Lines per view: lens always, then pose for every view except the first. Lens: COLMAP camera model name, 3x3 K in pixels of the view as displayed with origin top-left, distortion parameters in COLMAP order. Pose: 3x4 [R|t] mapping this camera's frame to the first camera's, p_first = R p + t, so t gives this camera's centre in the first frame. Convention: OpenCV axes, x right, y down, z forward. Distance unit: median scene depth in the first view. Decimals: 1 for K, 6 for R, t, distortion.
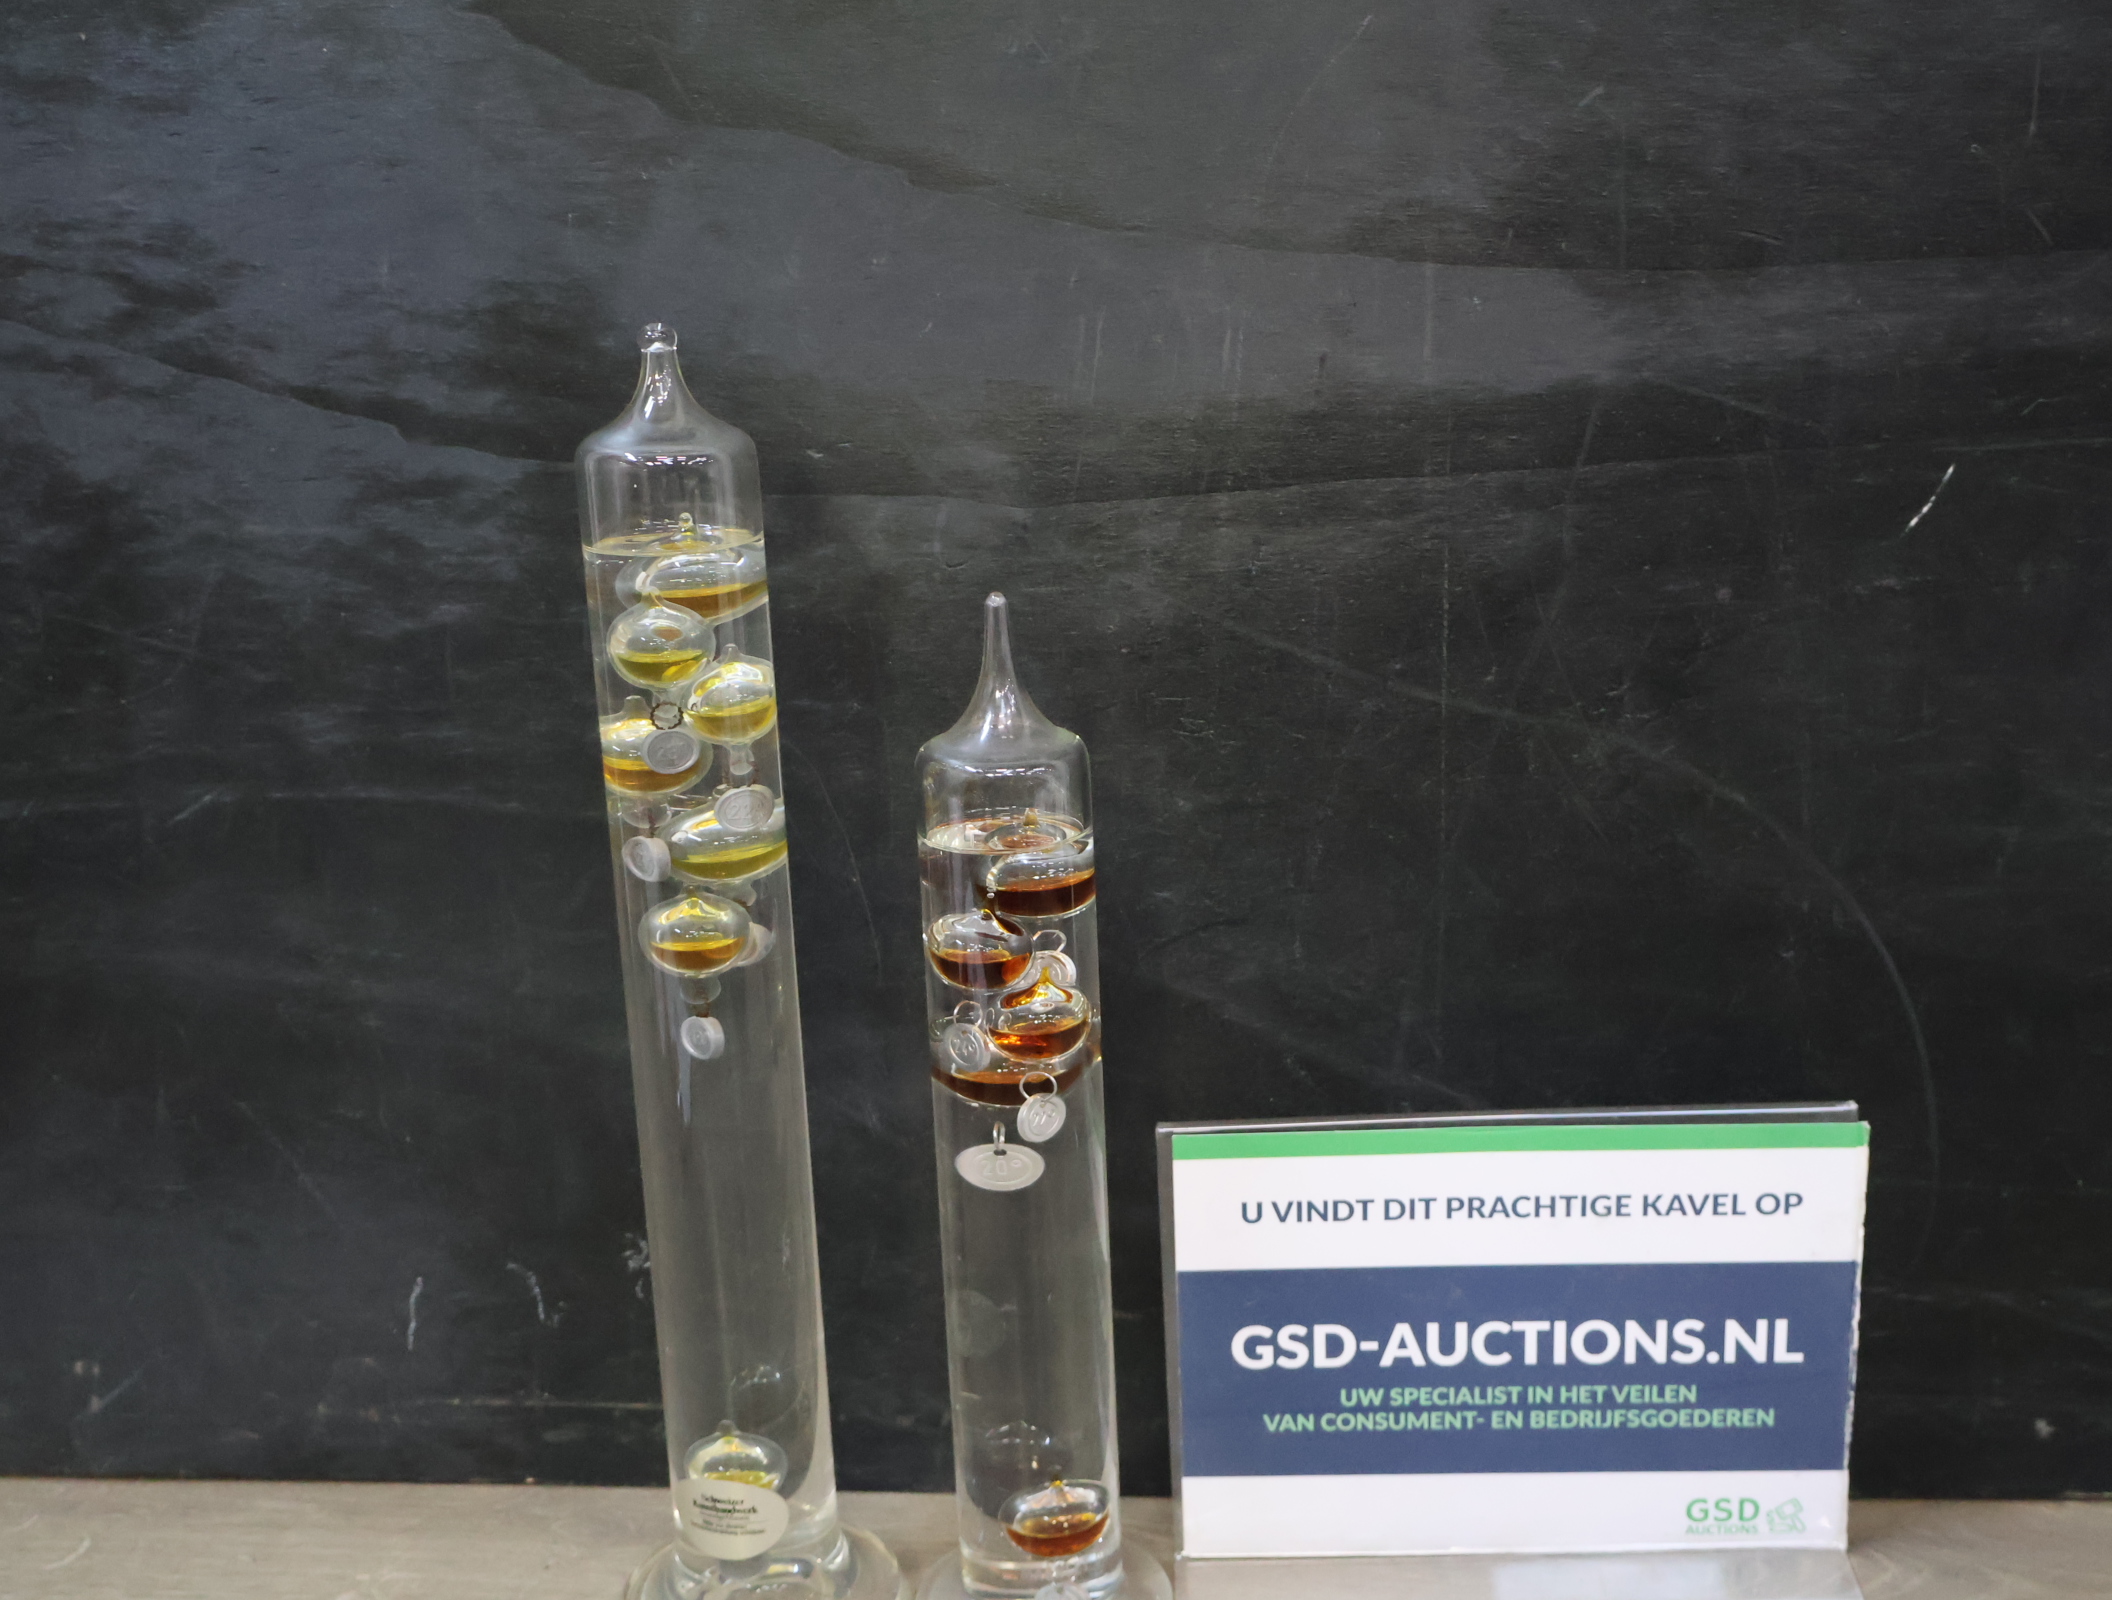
lens RADIAL K [[2566.6, 0, 1056.0], [0, 2566.6, 800.0], [0, 0, 1]] dist [0.006149, -0.046241]
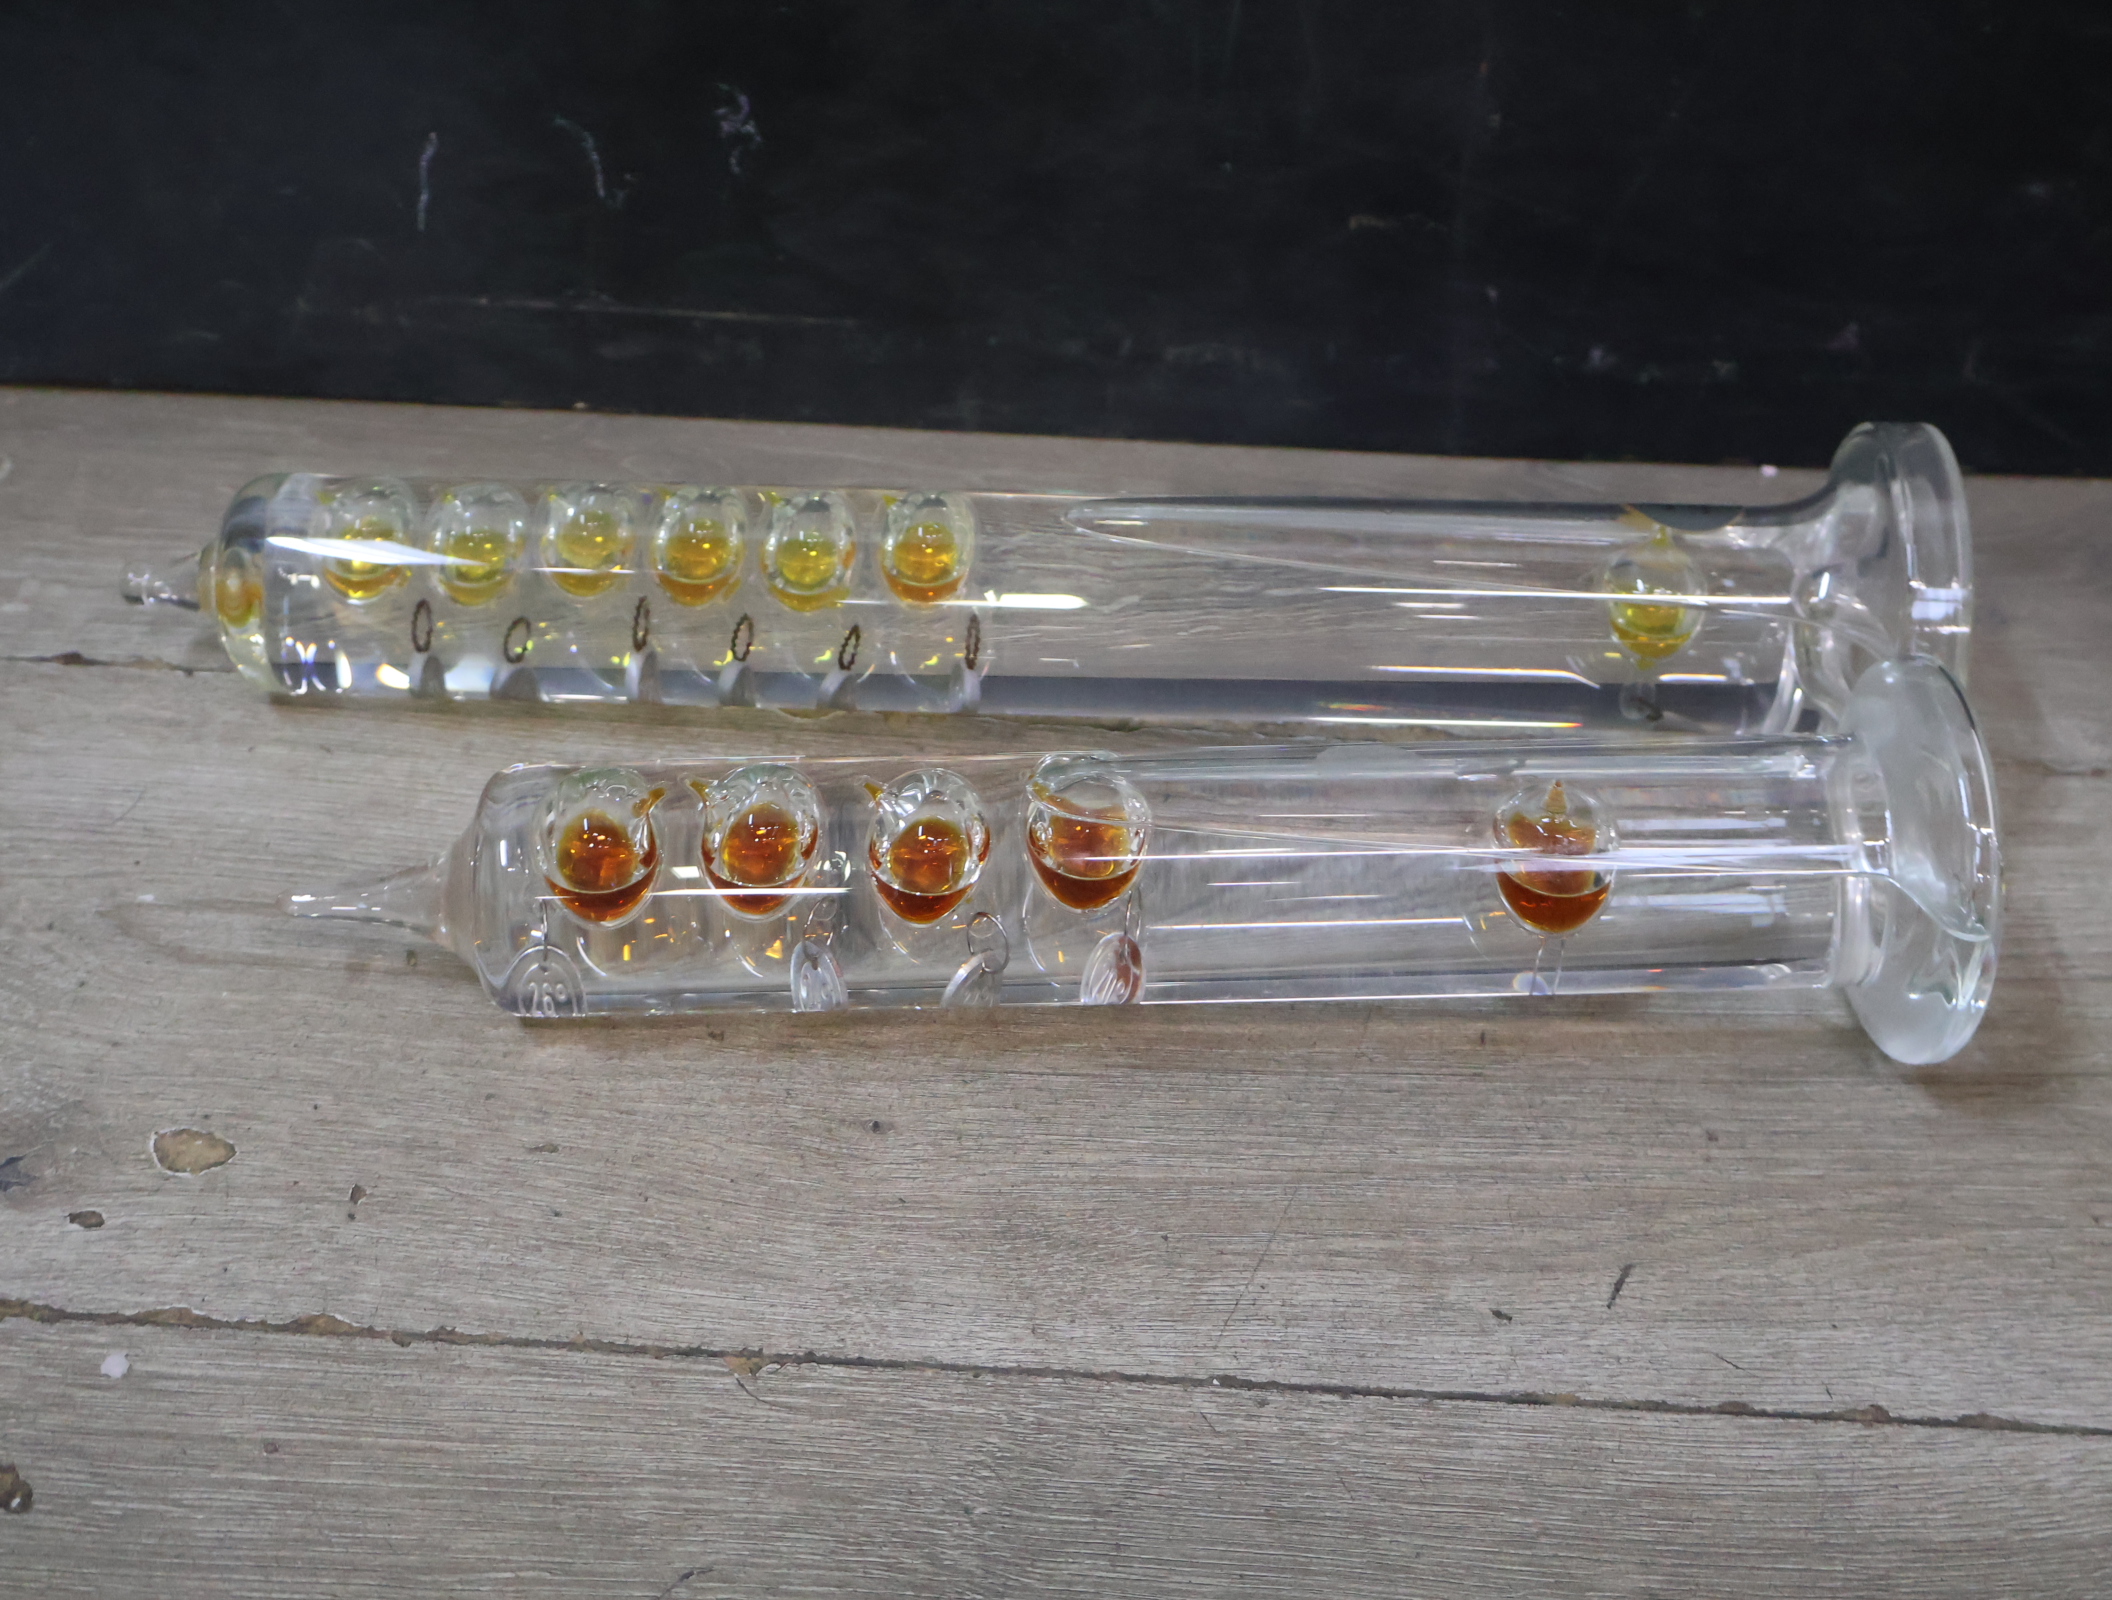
lens RADIAL K [[2559.9, 0, 1048.7], [0, 2559.9, 808.9], [0, 0, 1]] dist [0.002367, -0.005966]
pose [[0.993292, 0.017355, 0.114321, -0.164685], [-0.059903, 0.922893, 0.380369, 0.079856], [-0.098904, -0.384666, 0.917742, 0.243065]]
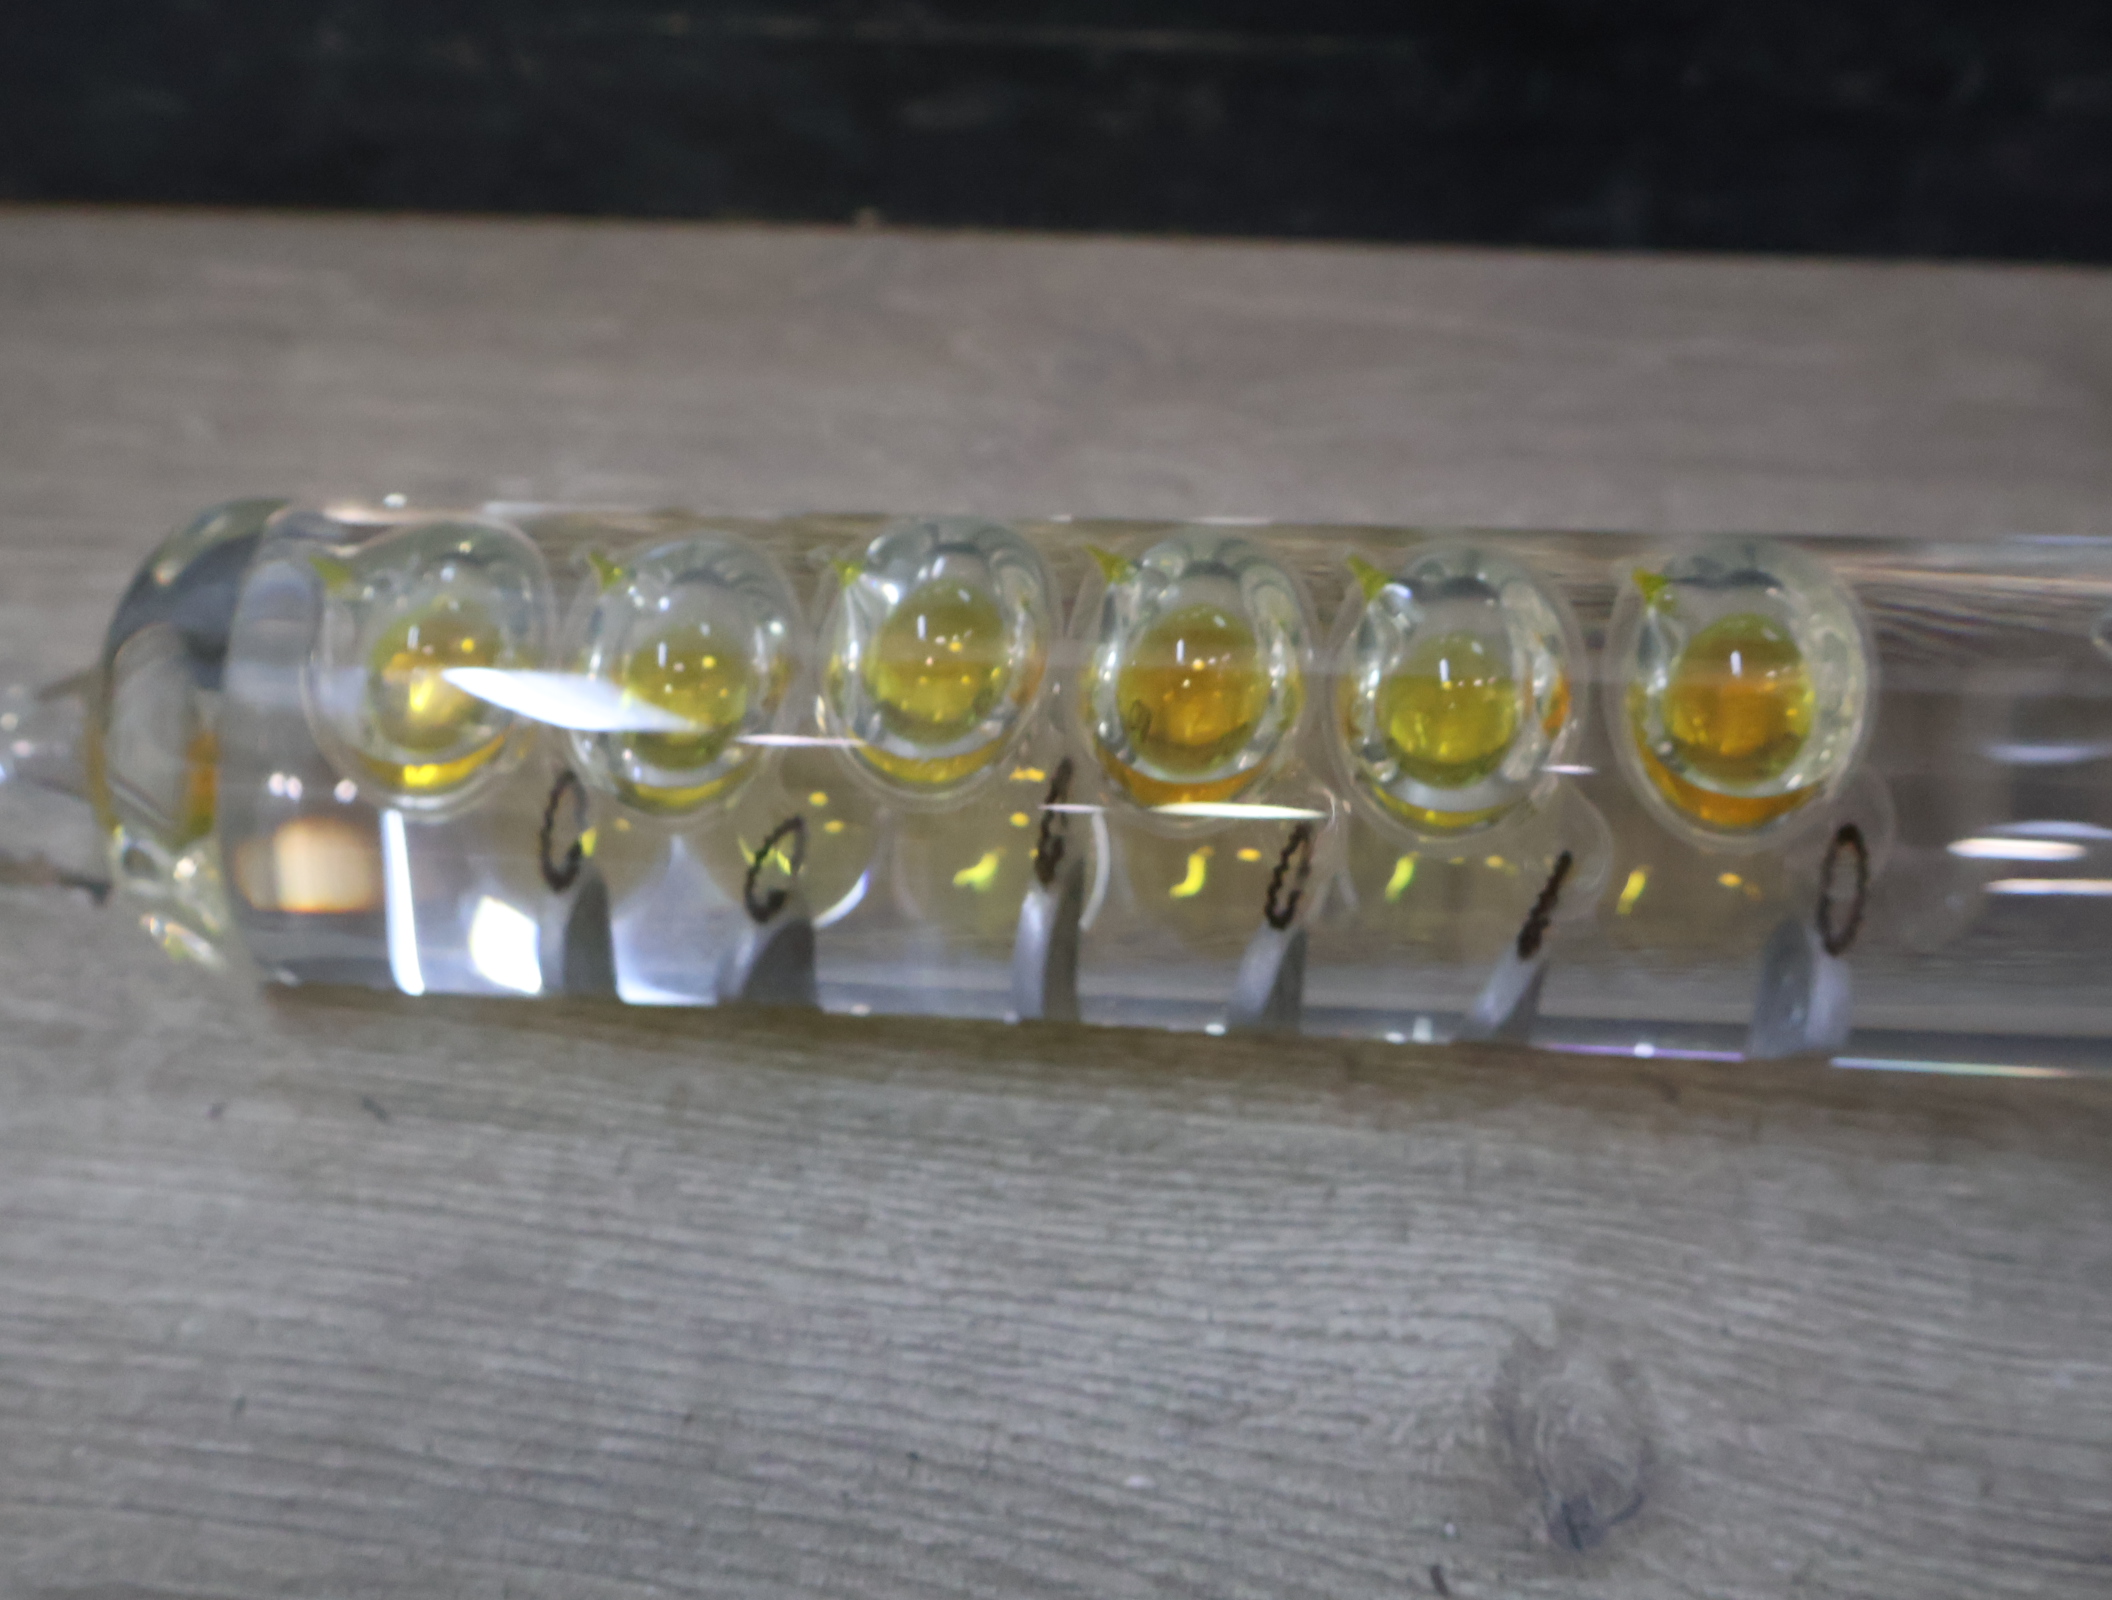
lens RADIAL K [[2594.6, 0, 1006.3], [0, 2594.6, 725.6], [0, 0, 1]] dist [-0.018669, 0.066447]
pose [[0.999797, -0.000947, 0.020124, -0.209015], [-0.009479, 0.859317, 0.511355, 0.134984], [-0.017778, -0.511442, 0.859134, 0.660095]]
